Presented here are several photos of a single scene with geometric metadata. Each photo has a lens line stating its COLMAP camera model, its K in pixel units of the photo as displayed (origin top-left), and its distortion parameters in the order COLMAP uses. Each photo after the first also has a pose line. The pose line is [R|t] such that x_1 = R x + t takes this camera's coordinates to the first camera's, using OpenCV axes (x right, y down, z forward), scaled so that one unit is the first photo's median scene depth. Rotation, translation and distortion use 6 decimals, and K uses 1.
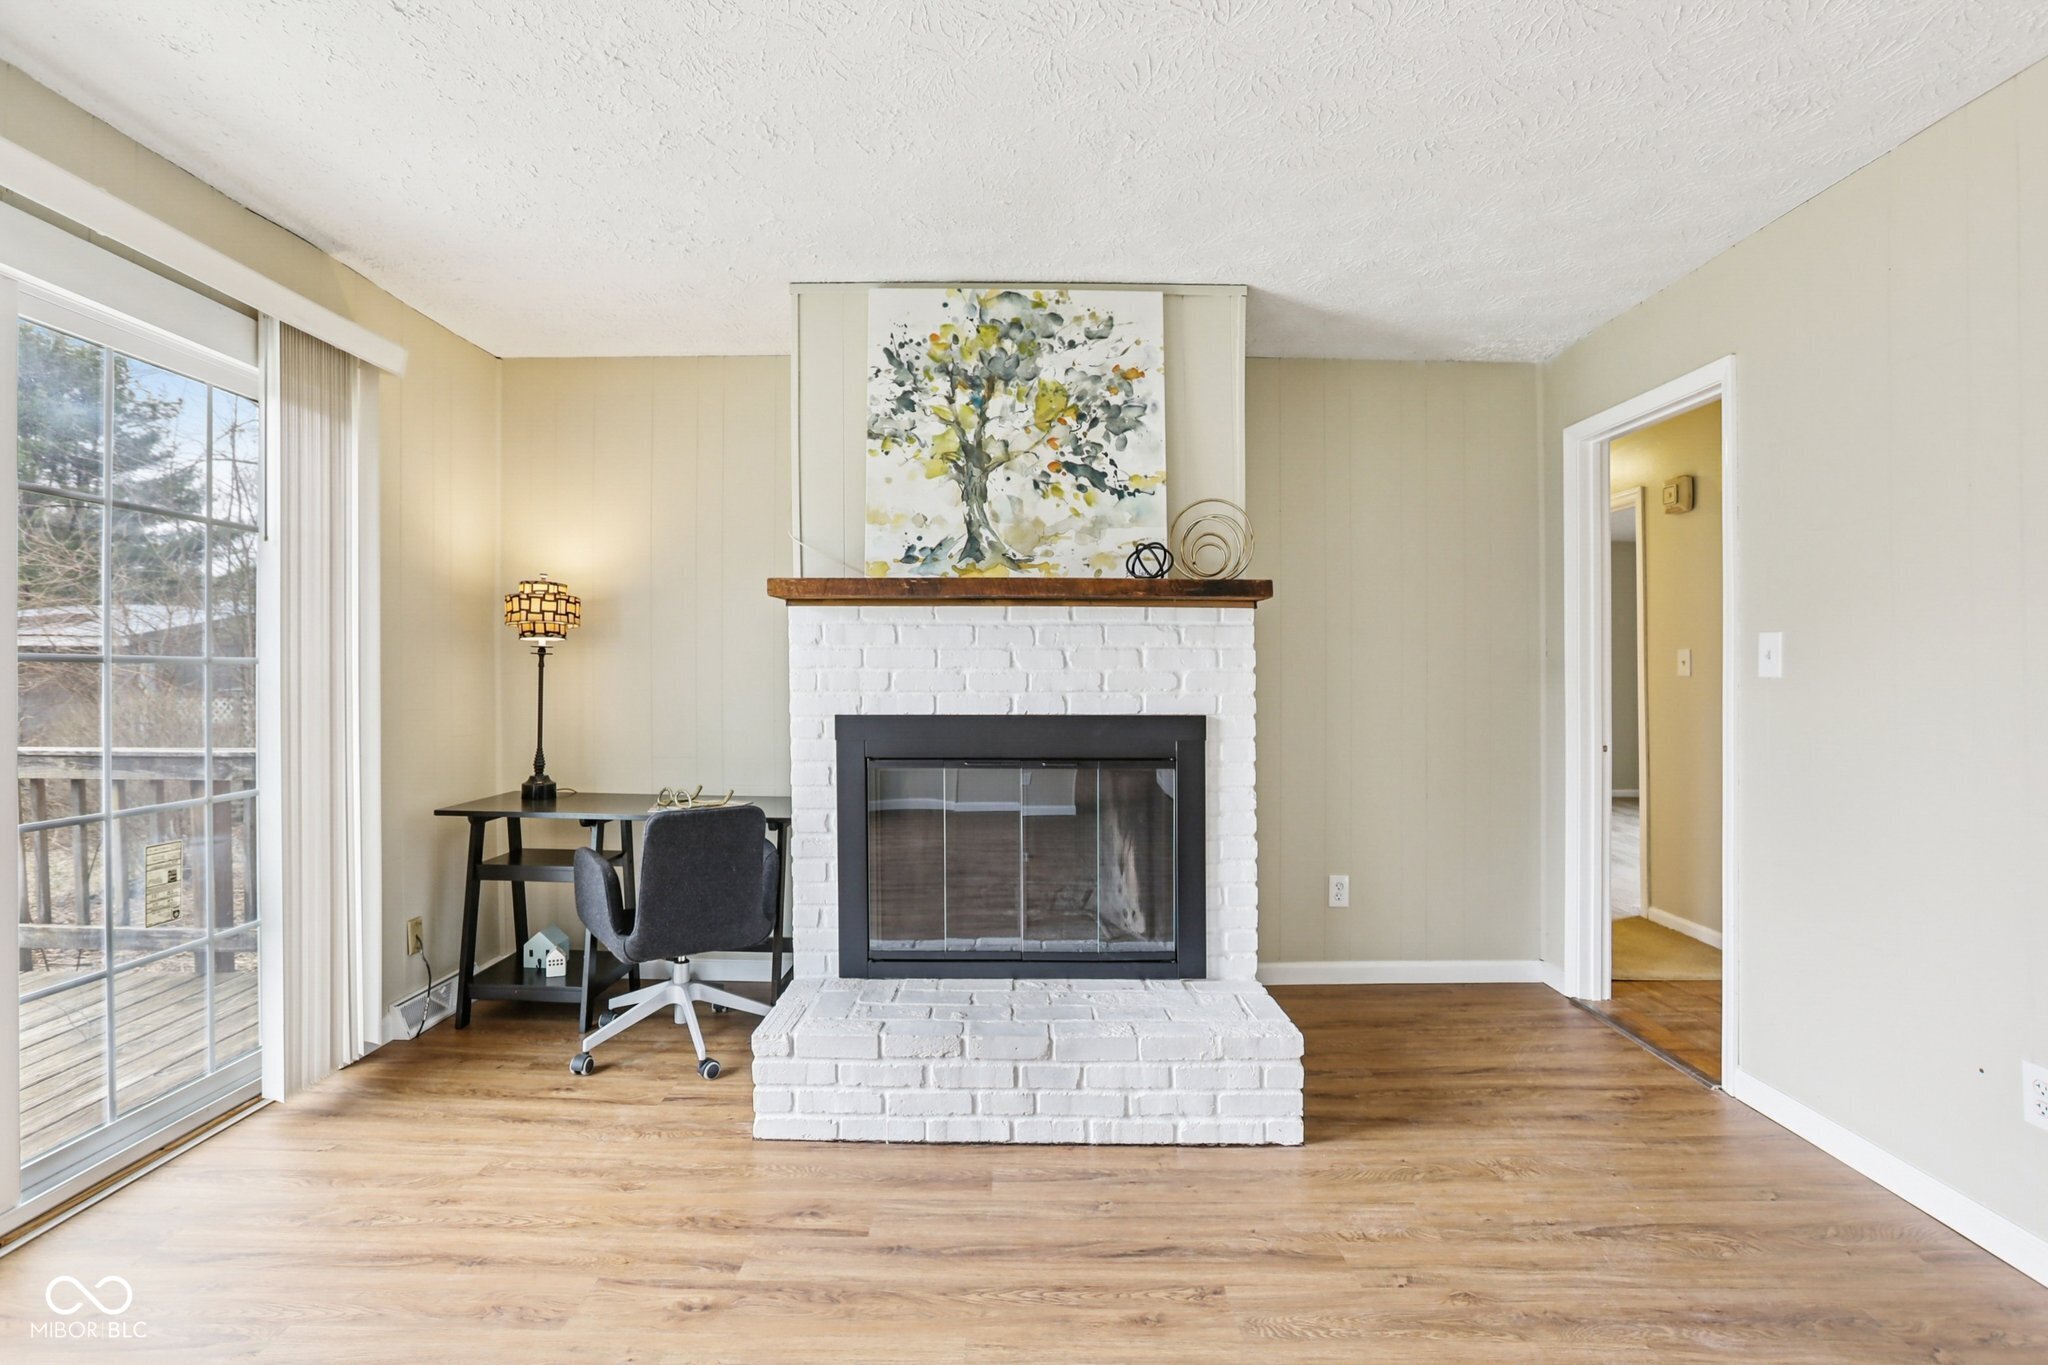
lens RADIAL K [[924.9, 0, 1033.8], [0, 924.9, 682.2], [0, 0, 1]] dist [-0.062197, 0.026121]
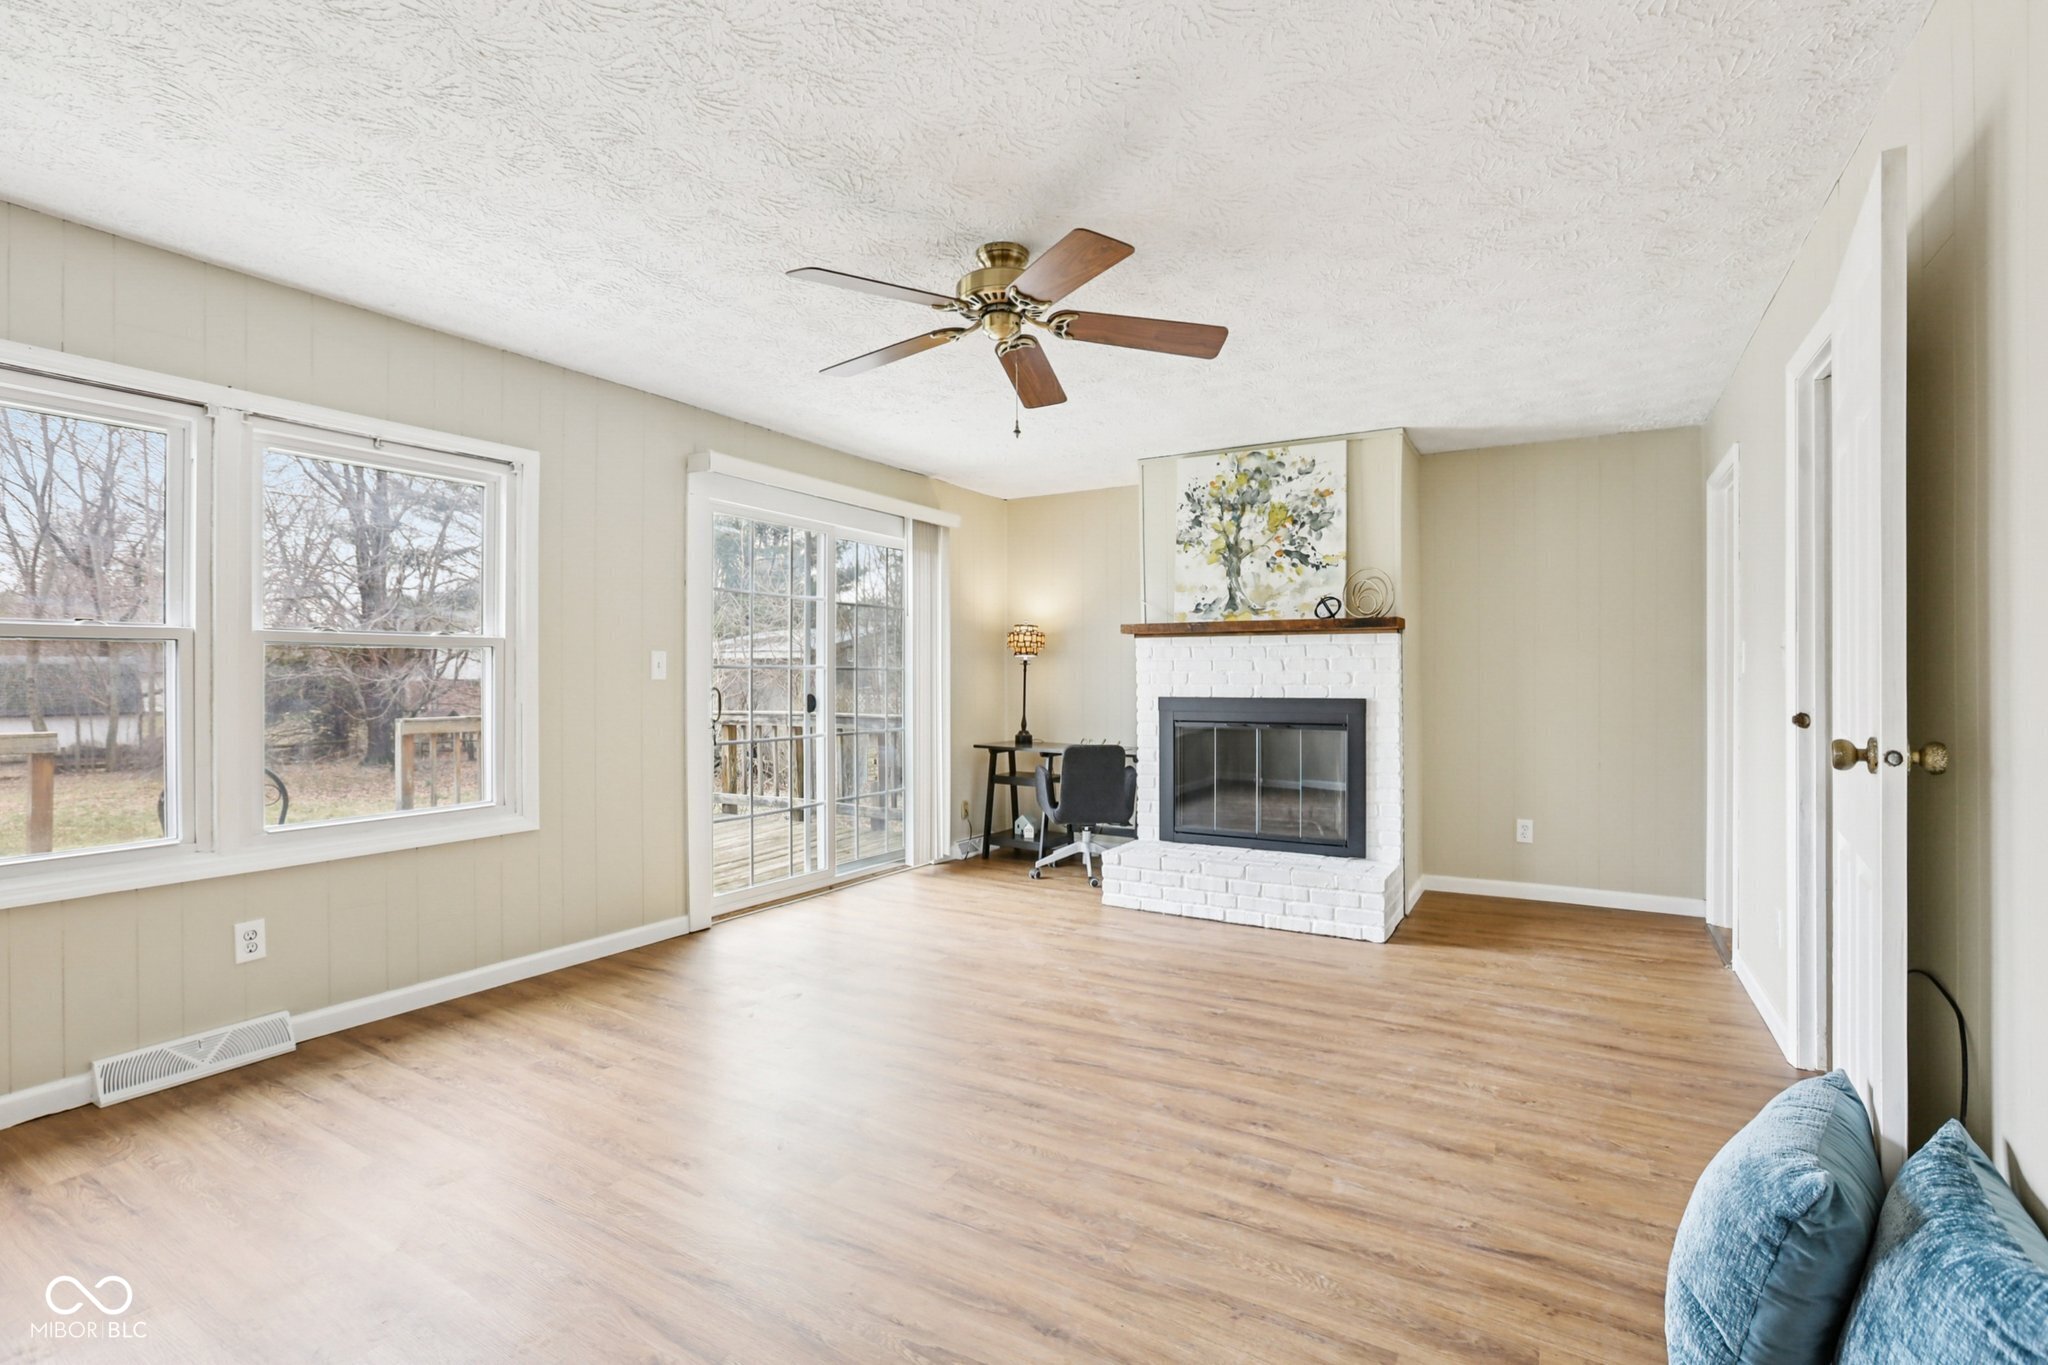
lens RADIAL K [[939.6, 0, 1022.9], [0, 939.6, 675.6], [0, 0, 1]] dist [-0.065260, 0.026762]
pose [[0.853000, -0.002865, -0.521904, 0.519741], [-0.000135, 0.999984, -0.005710, 0.003261], [0.521911, 0.004941, 0.852985, -0.722492]]
